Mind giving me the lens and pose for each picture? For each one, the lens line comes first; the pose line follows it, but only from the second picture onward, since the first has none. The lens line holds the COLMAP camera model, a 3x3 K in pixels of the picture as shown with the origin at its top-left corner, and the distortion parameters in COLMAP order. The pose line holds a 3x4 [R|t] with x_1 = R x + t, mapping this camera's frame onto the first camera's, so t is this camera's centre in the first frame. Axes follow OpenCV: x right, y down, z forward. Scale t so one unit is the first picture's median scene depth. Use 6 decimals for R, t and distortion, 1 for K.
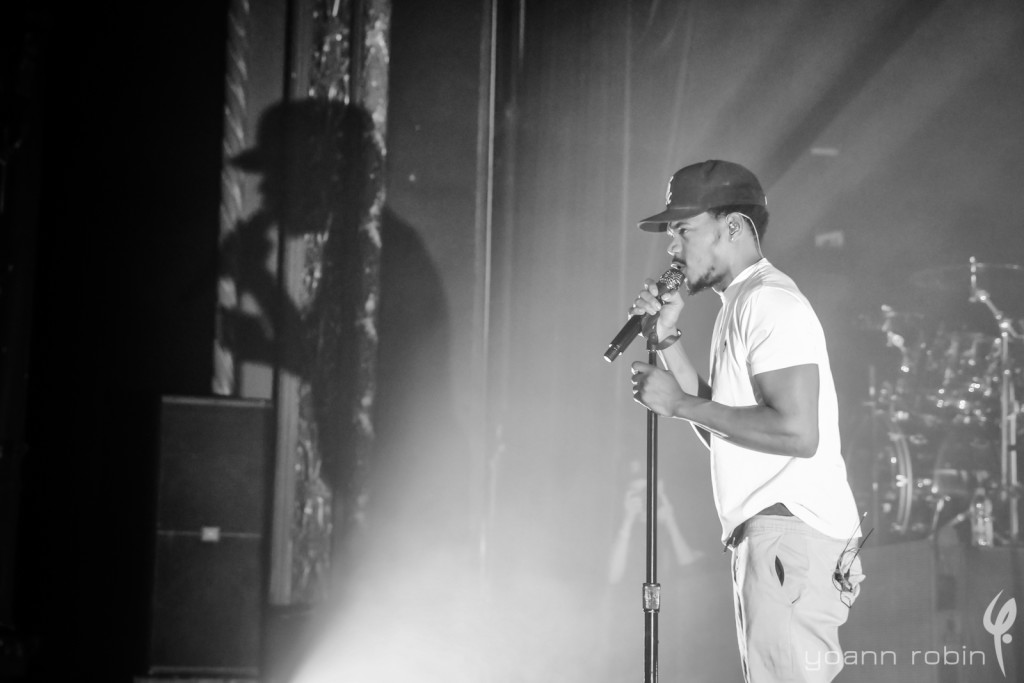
lens RADIAL K [[2092.4, 0, 511.3], [0, 2092.4, 340.3], [0, 0, 1]] dist [0.163472, 0.000000]
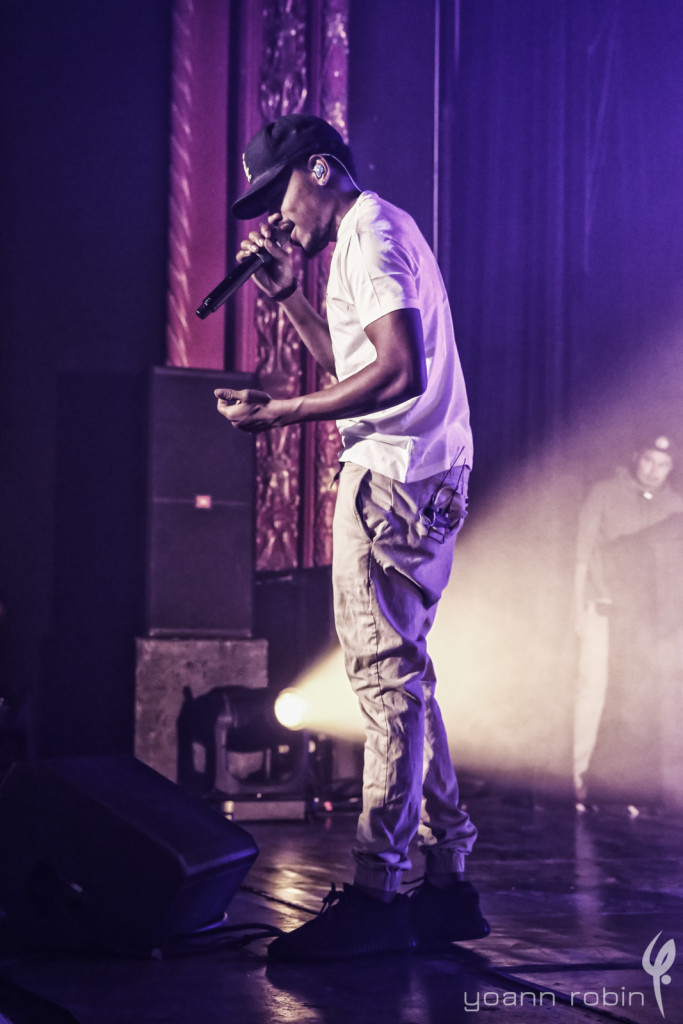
lens RADIAL K [[1461.8, 0, 342.9], [0, 1461.8, 513.8], [0, 0, 1]] dist [0.066227, 0.000000]
pose [[0.991148, 0.000857, 0.132760, -0.157883], [-0.009833, 0.997707, 0.066968, 0.046028], [-0.132398, -0.067681, 0.988883, 0.263869]]
